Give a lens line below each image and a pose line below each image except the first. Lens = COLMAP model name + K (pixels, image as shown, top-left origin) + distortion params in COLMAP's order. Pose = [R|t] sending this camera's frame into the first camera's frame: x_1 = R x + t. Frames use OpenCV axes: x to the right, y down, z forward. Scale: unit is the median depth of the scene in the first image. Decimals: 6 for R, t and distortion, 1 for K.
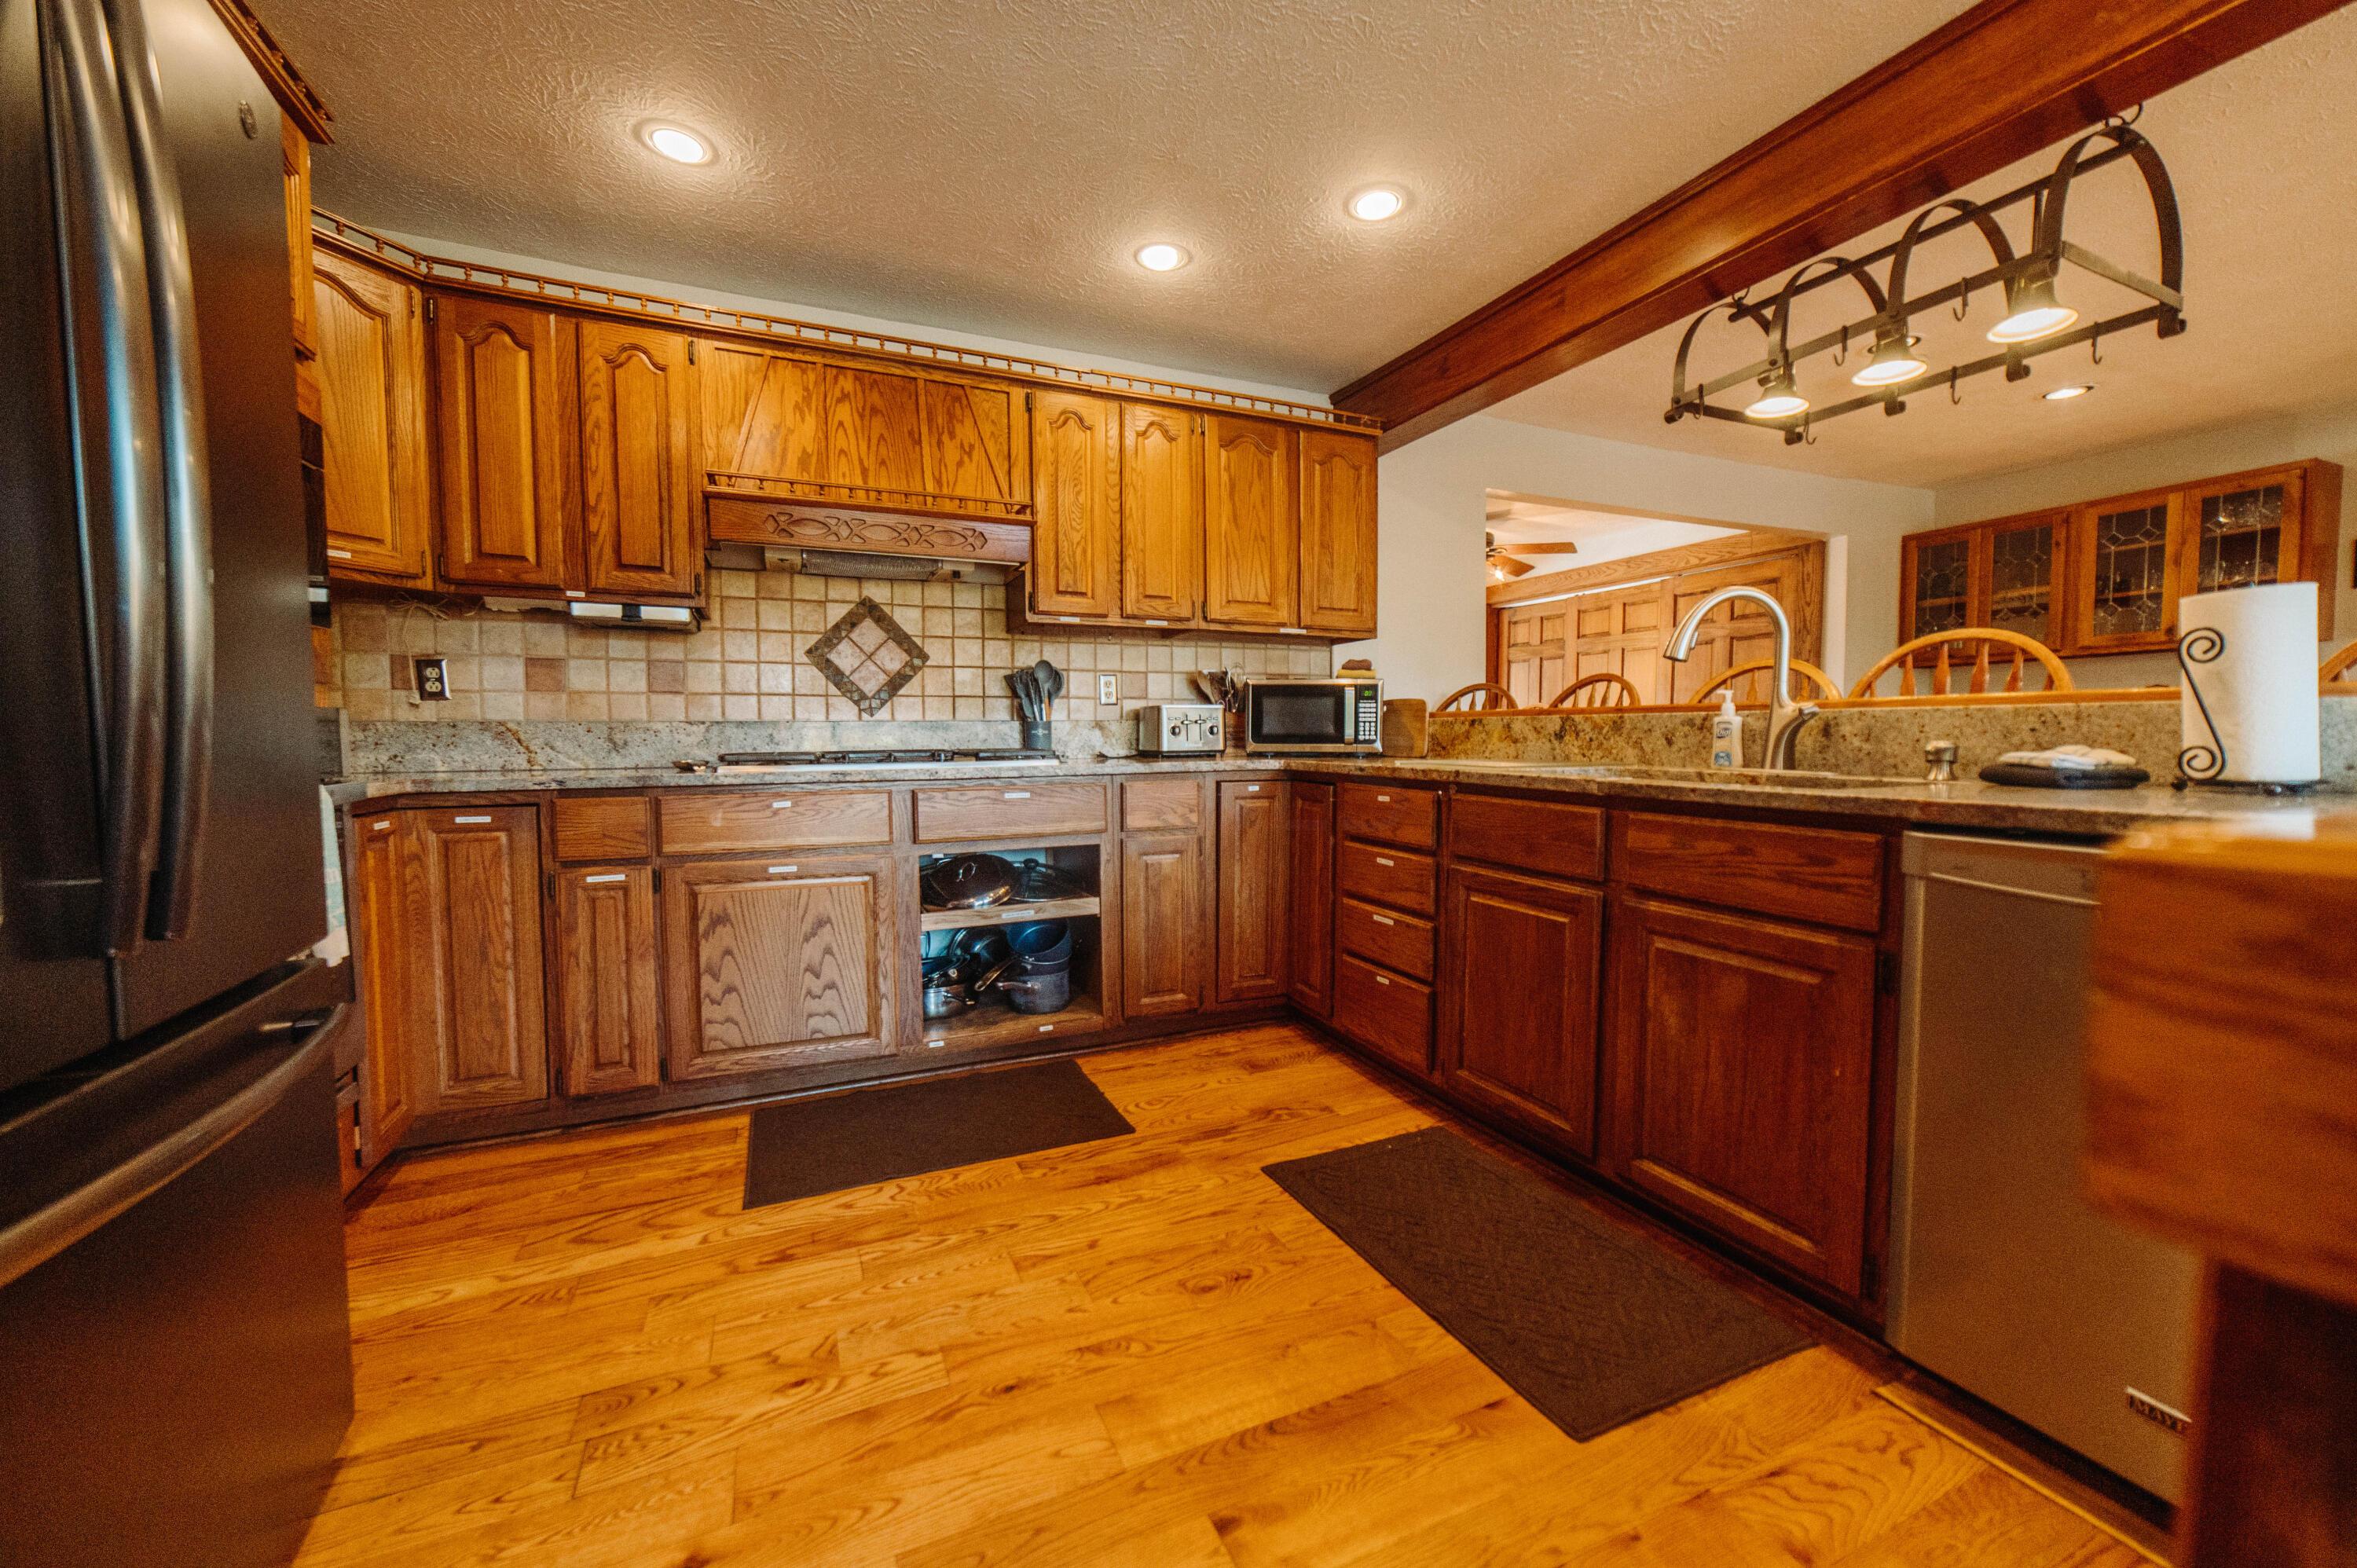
lens RADIAL K [[893.6, 0, 1173.3], [0, 893.6, 791.0], [0, 0, 1]] dist [-0.003321, 0.000164]
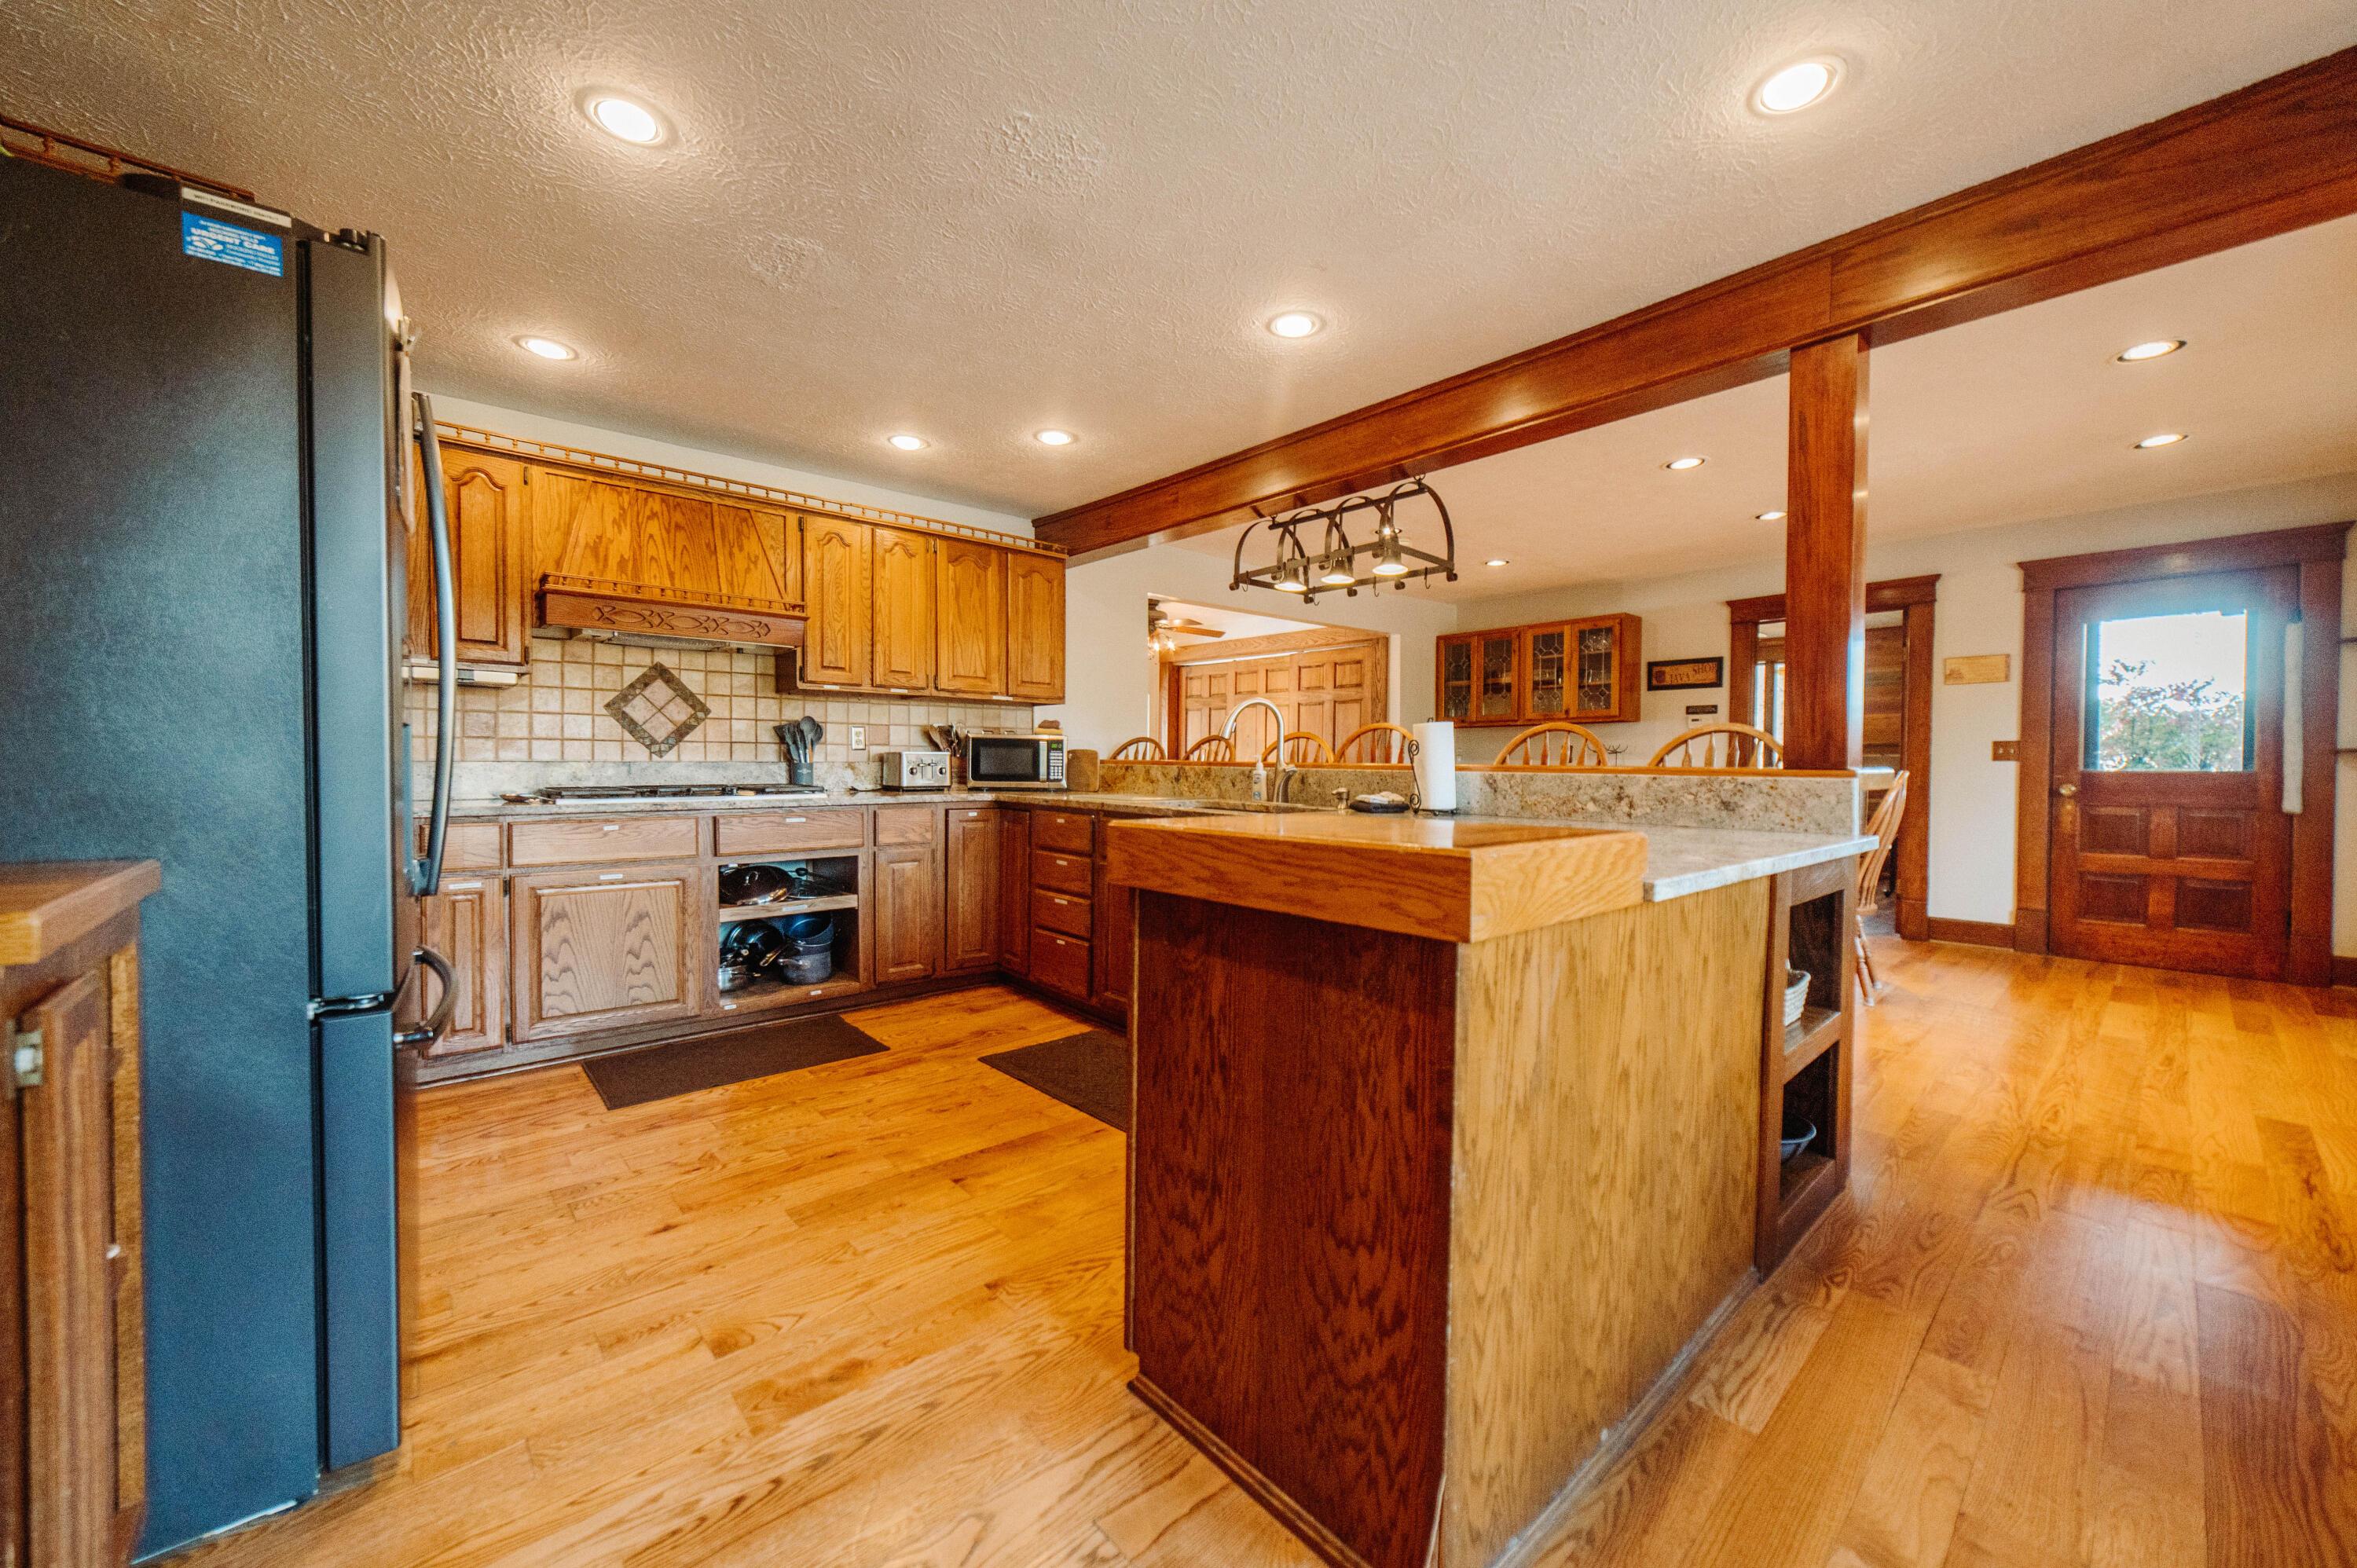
lens RADIAL K [[893.6, 0, 1173.3], [0, 893.6, 791.0], [0, 0, 1]] dist [-0.003321, 0.000164]
pose [[0.952498, 0.003863, 0.304521, -0.038570], [0.004781, 0.999607, -0.027637, 0.000832], [-0.304508, 0.027780, 0.952105, -0.439673]]
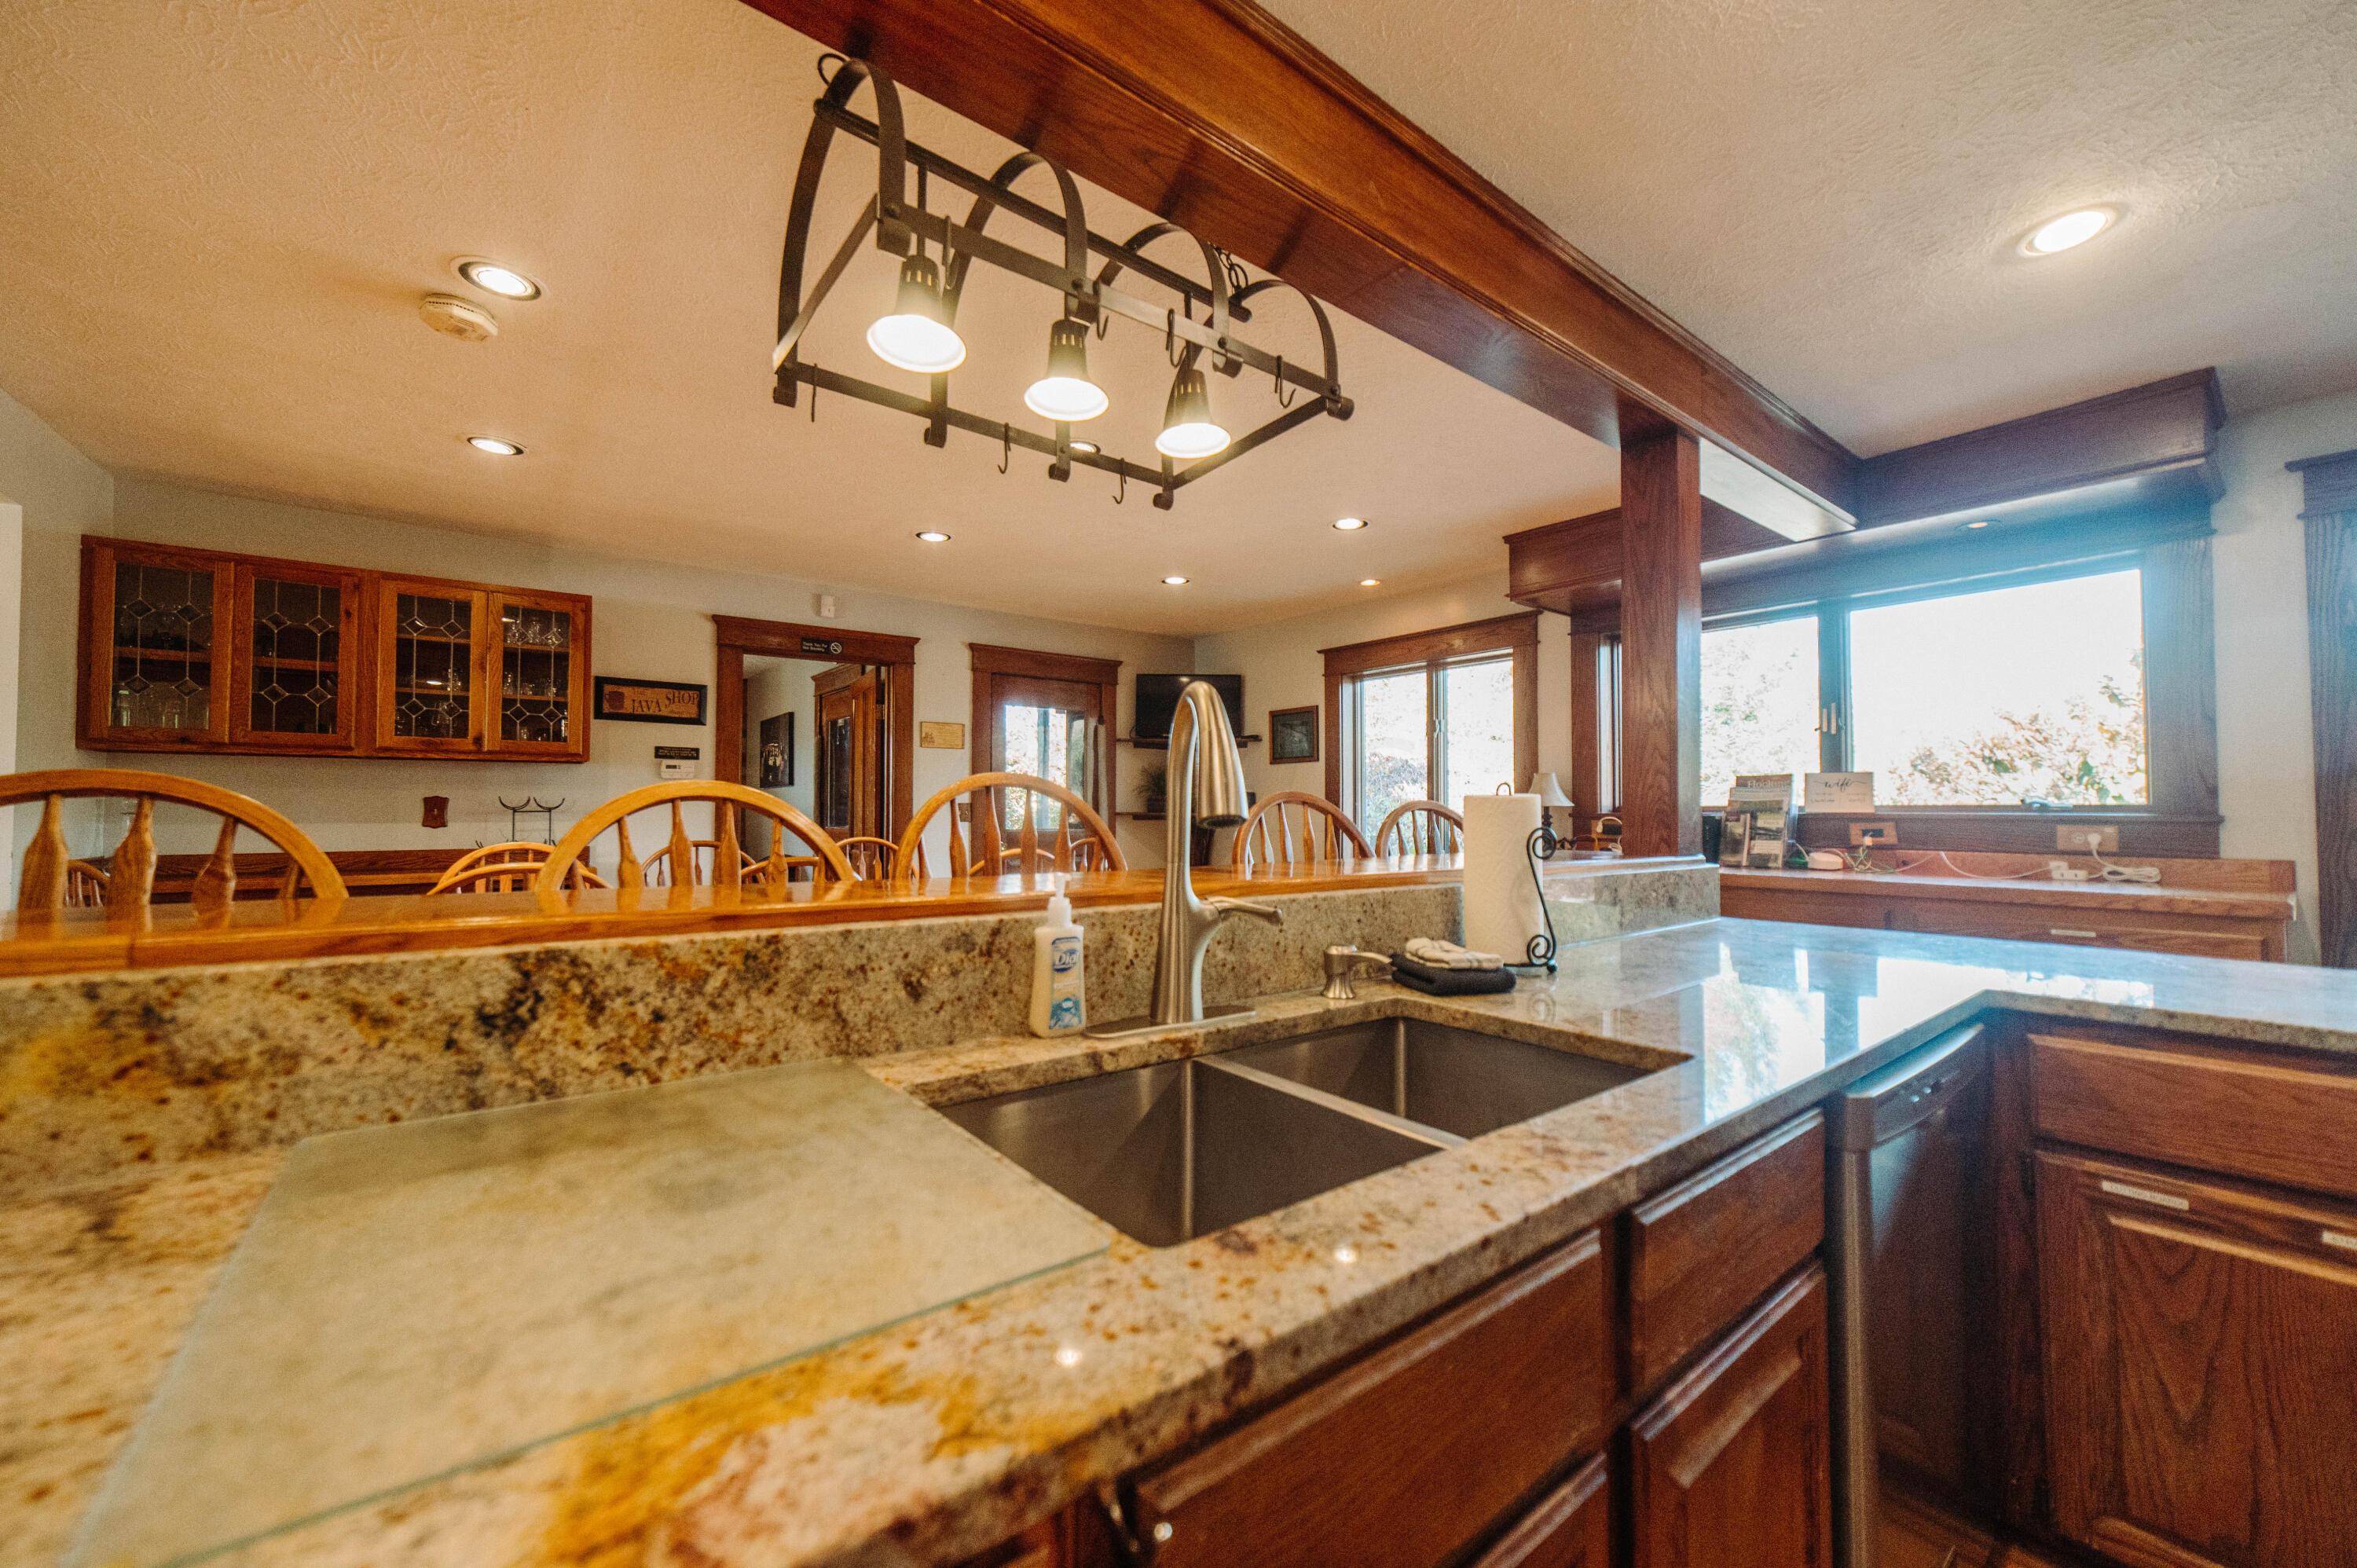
lens RADIAL K [[893.6, 0, 1173.3], [0, 893.6, 791.0], [0, 0, 1]] dist [-0.003321, 0.000164]
pose [[-0.249298, 0.028931, 0.967995, 0.096737], [0.055350, 0.998345, -0.015583, -0.115019], [-0.966844, 0.049693, -0.250487, 0.831775]]
